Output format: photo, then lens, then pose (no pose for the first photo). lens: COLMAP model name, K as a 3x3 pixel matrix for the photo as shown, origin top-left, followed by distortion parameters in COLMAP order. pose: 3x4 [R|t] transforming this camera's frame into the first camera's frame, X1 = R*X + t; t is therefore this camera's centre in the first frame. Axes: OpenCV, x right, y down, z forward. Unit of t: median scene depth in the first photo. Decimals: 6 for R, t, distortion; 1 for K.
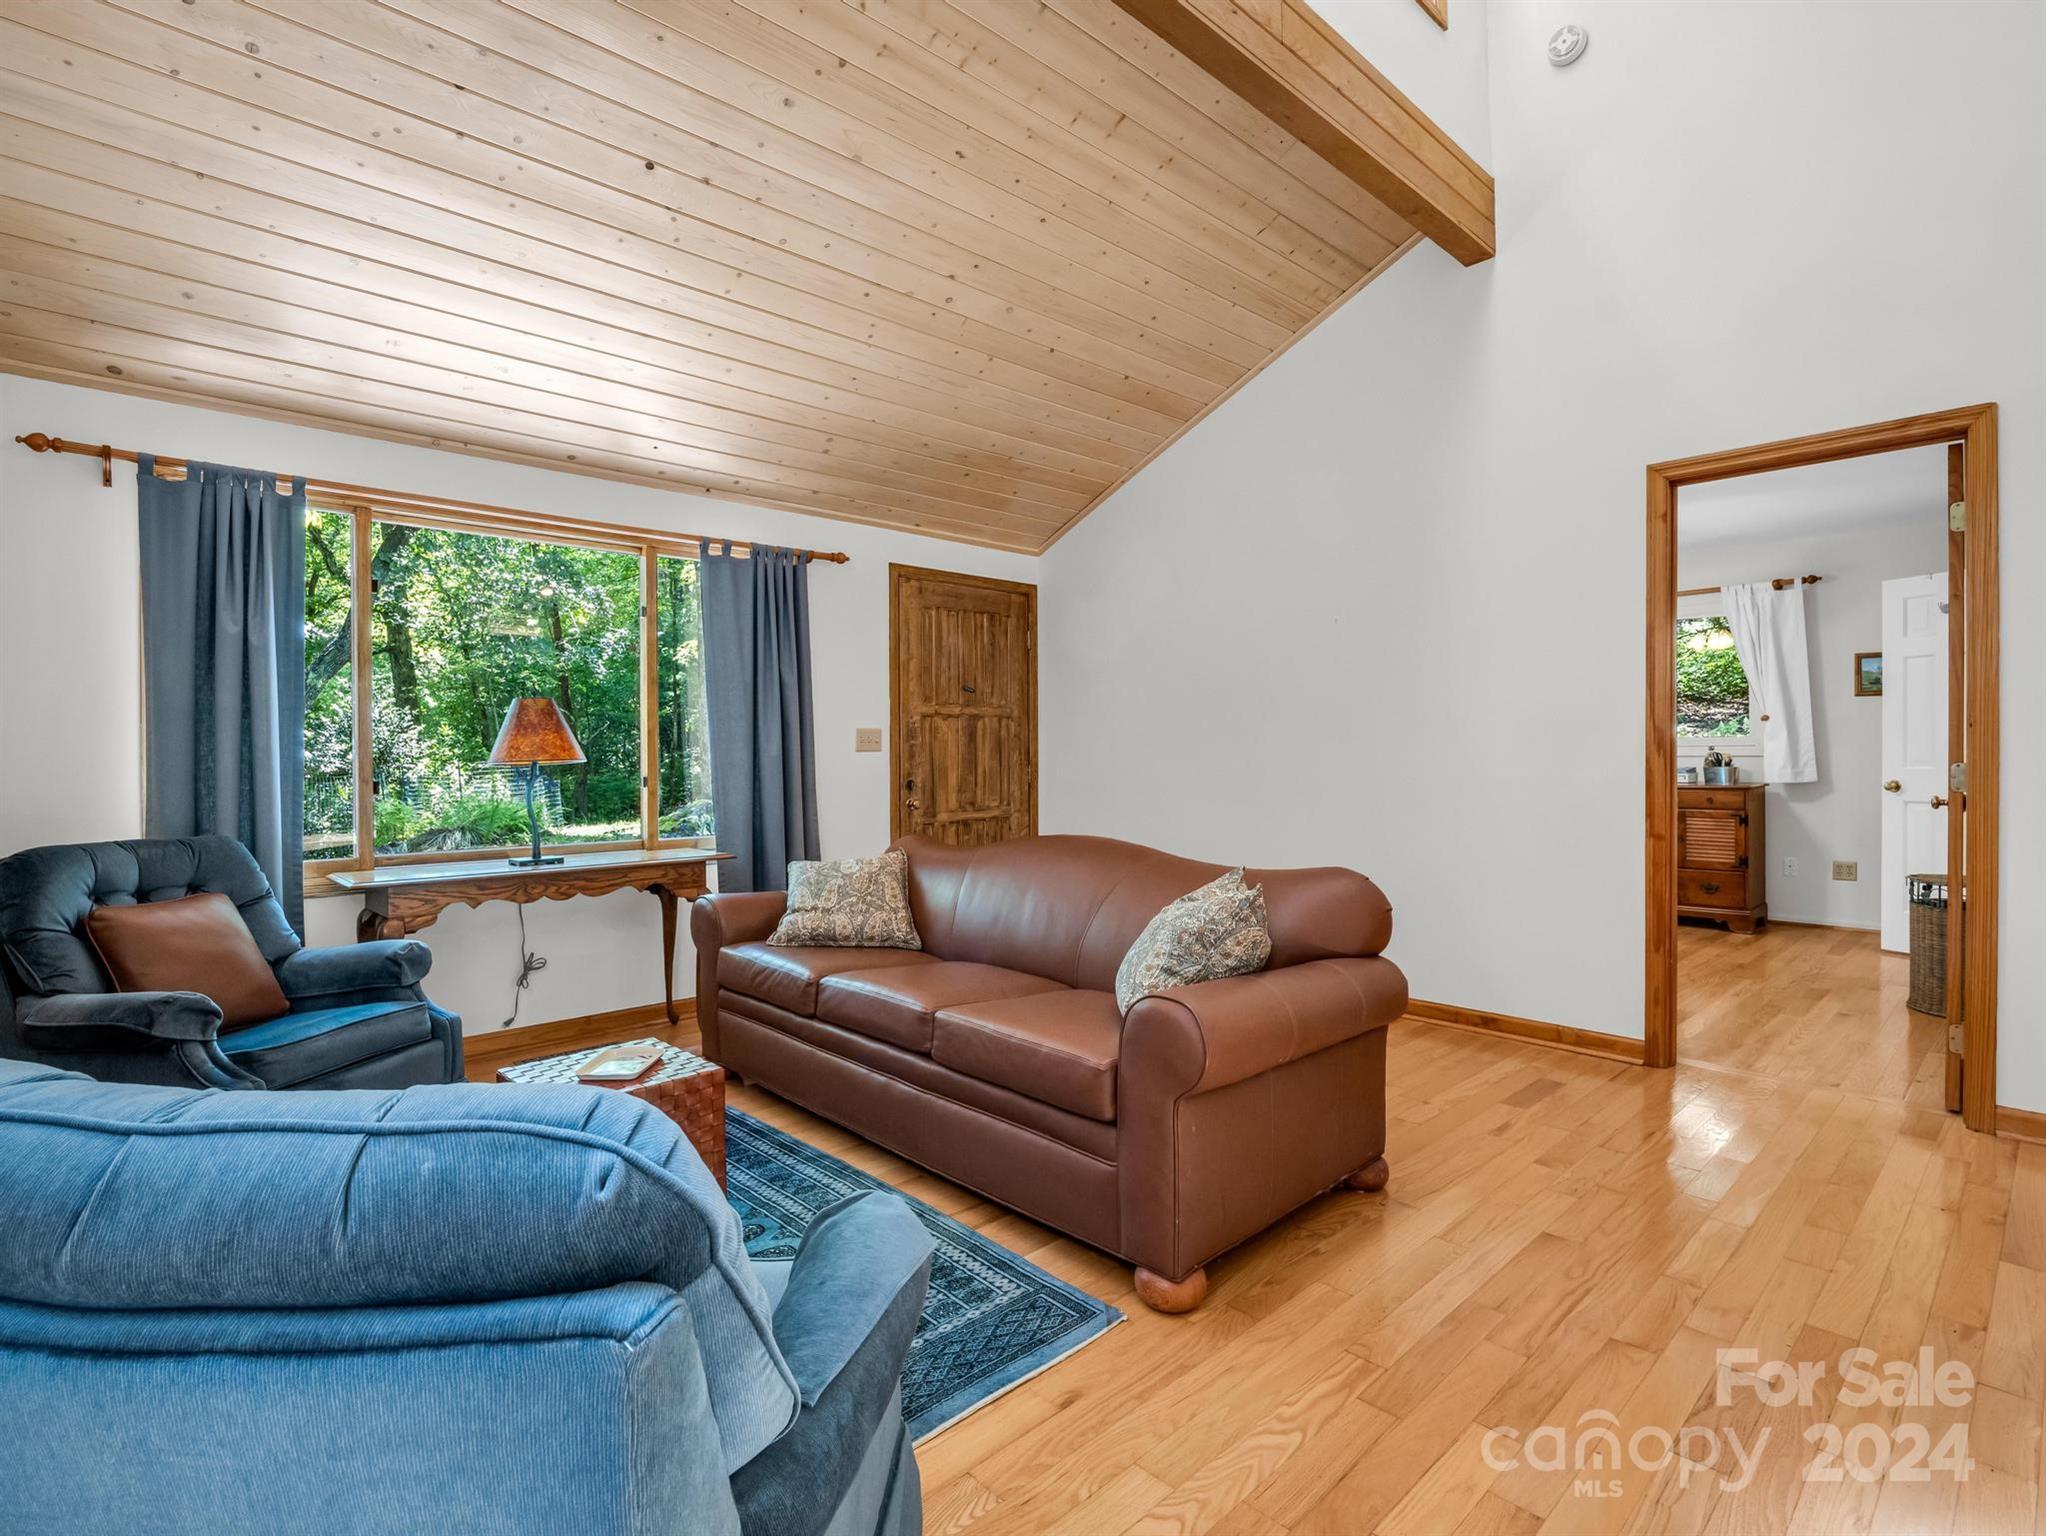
lens RADIAL K [[1005.5, 0, 1017.2], [0, 1005.5, 762.8], [0, 0, 1]] dist [-0.014841, -0.000247]
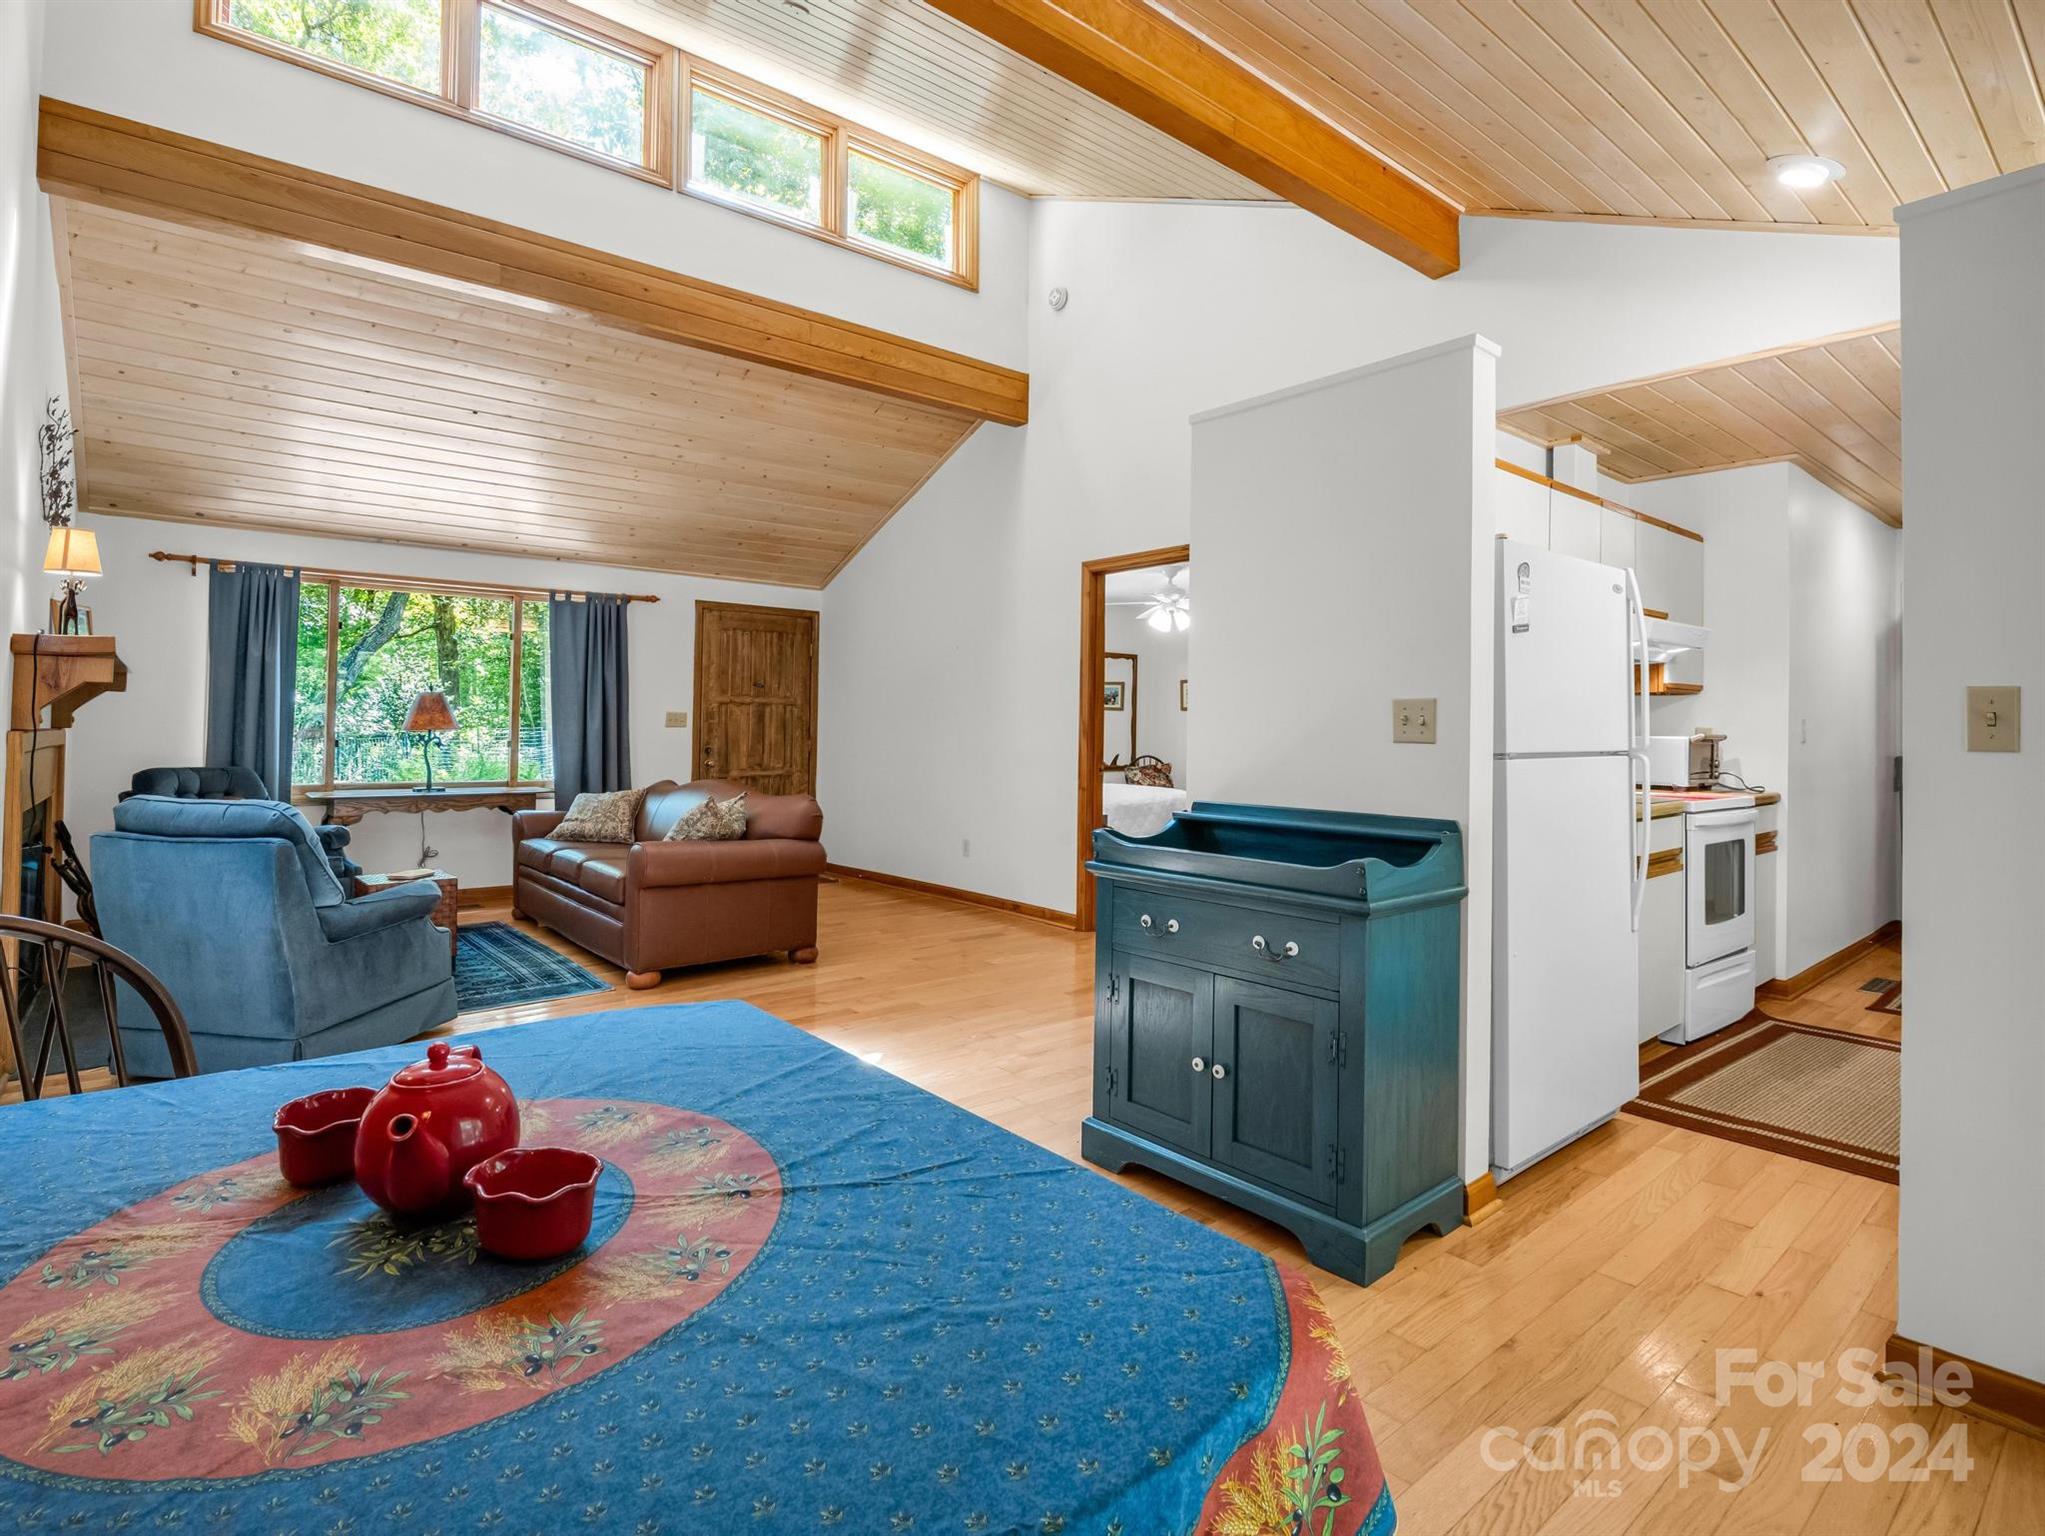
lens RADIAL K [[1032.6, 0, 1032.4], [0, 1032.6, 707.8], [0, 0, 1]] dist [-0.023887, -0.000973]
pose [[0.998535, 0.017590, -0.051165, 0.504455], [-0.019146, 0.999364, -0.030072, -0.004658], [0.050603, 0.031007, 0.998237, -0.543304]]
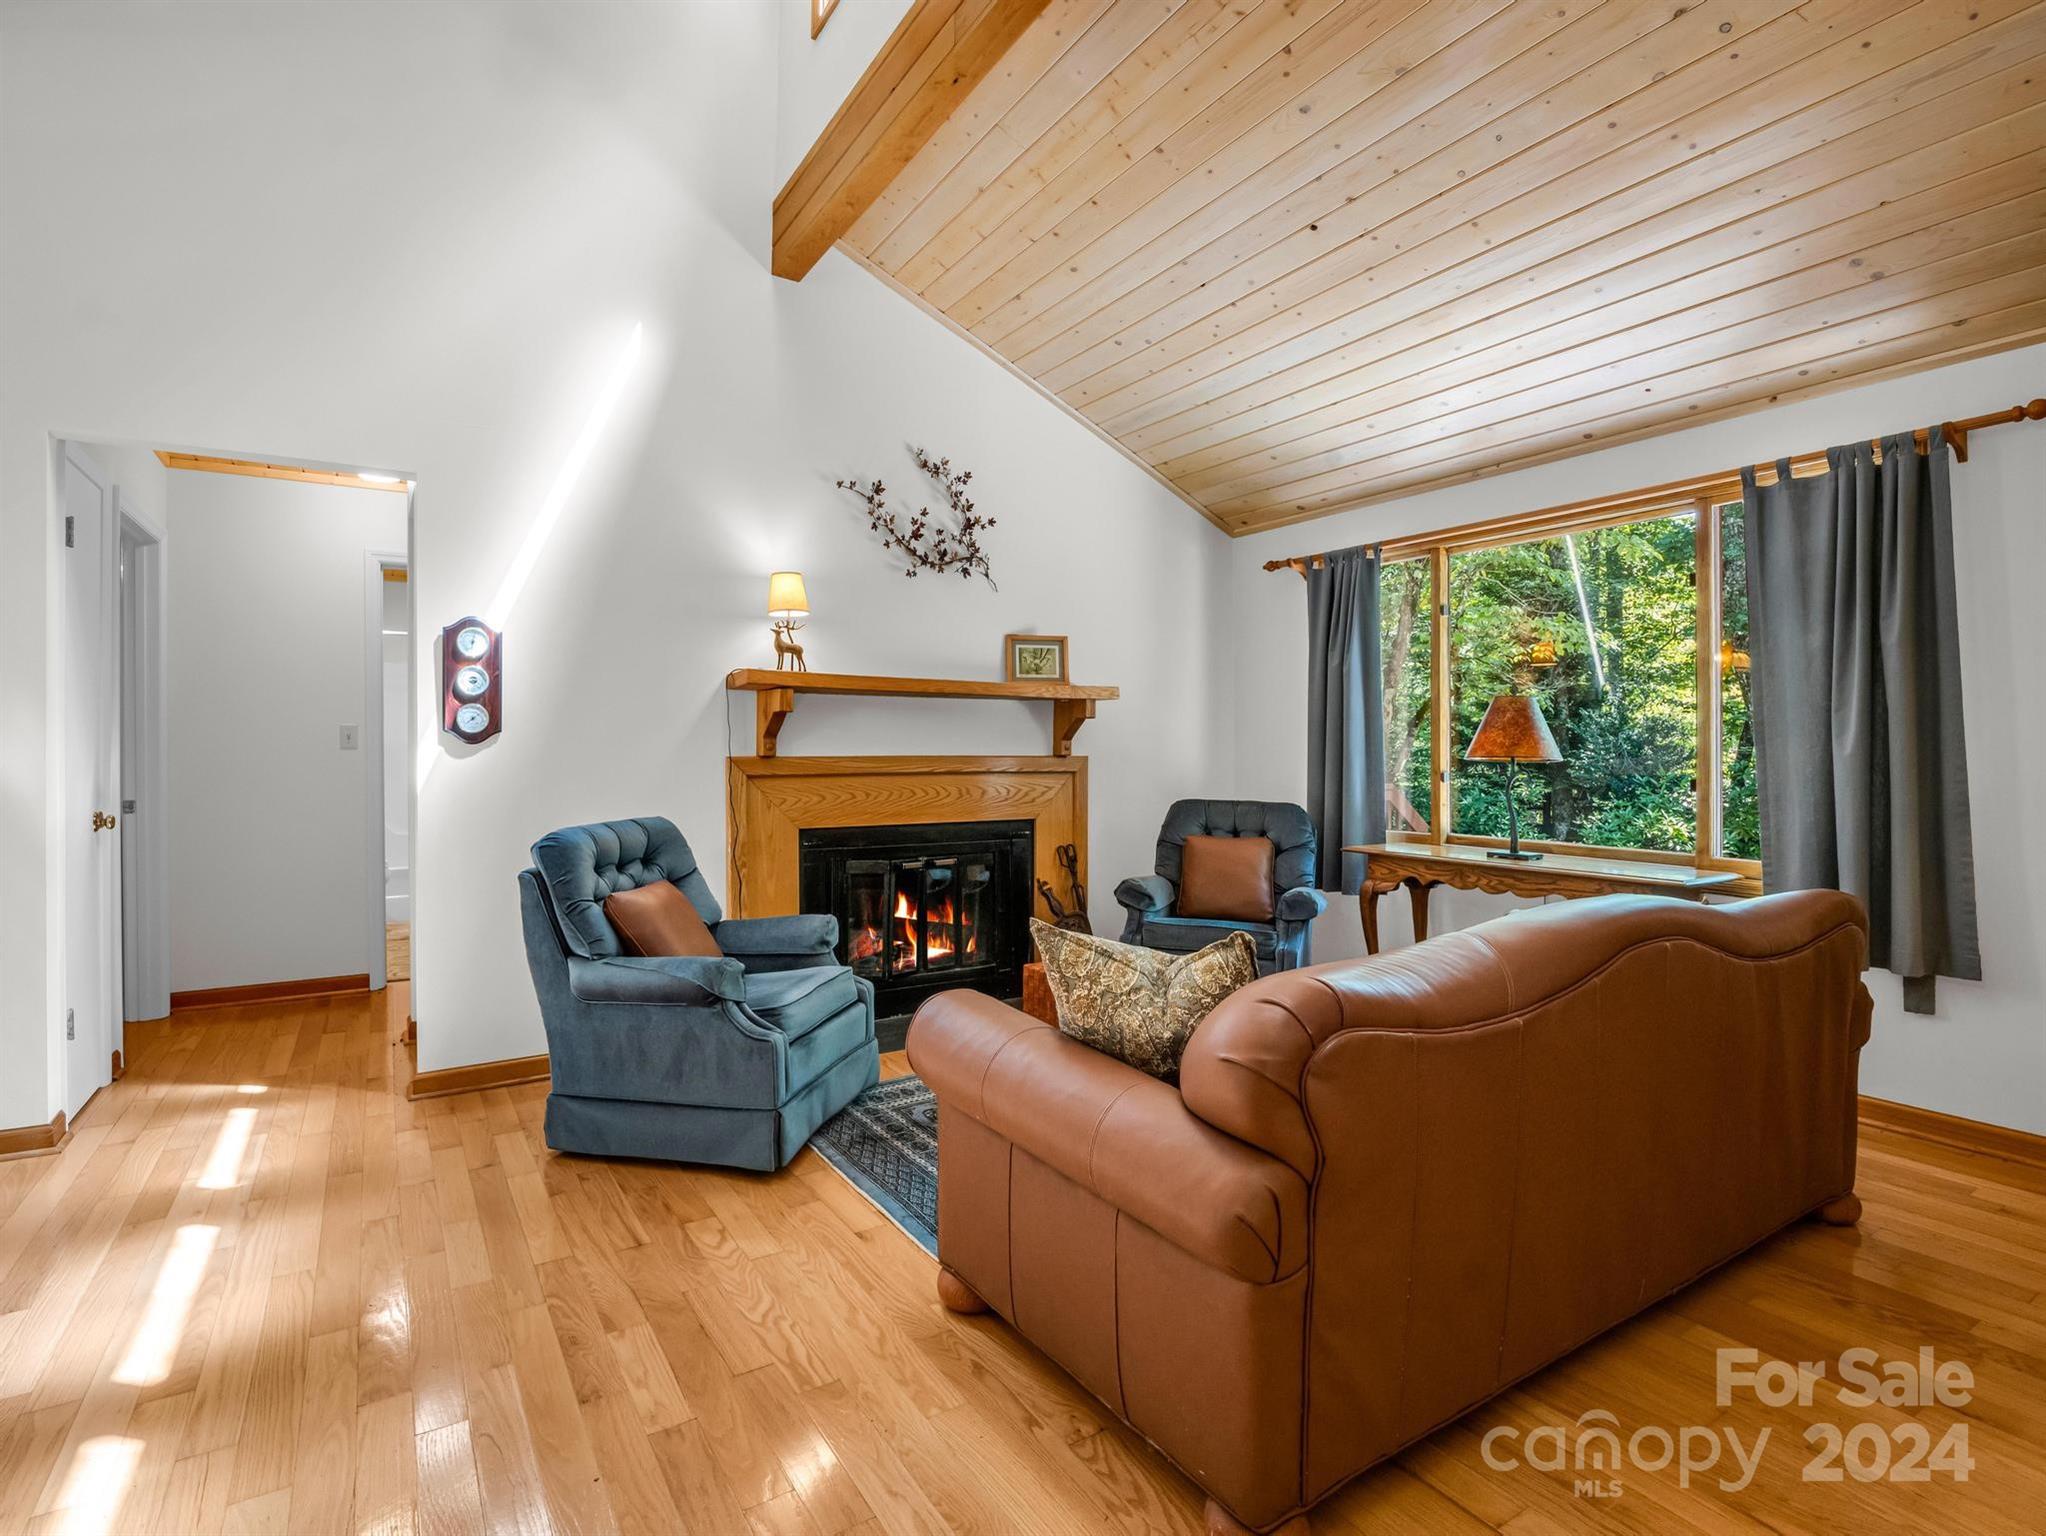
lens RADIAL K [[1019.7, 0, 991.9], [0, 1019.7, 749.7], [0, 0, 1]] dist [-0.002187, -0.000493]
pose [[-0.200805, 0.006385, -0.979610, 0.536467], [-0.010895, 0.999902, 0.008751, -0.011027], [0.979571, 0.012430, -0.200716, 0.570106]]
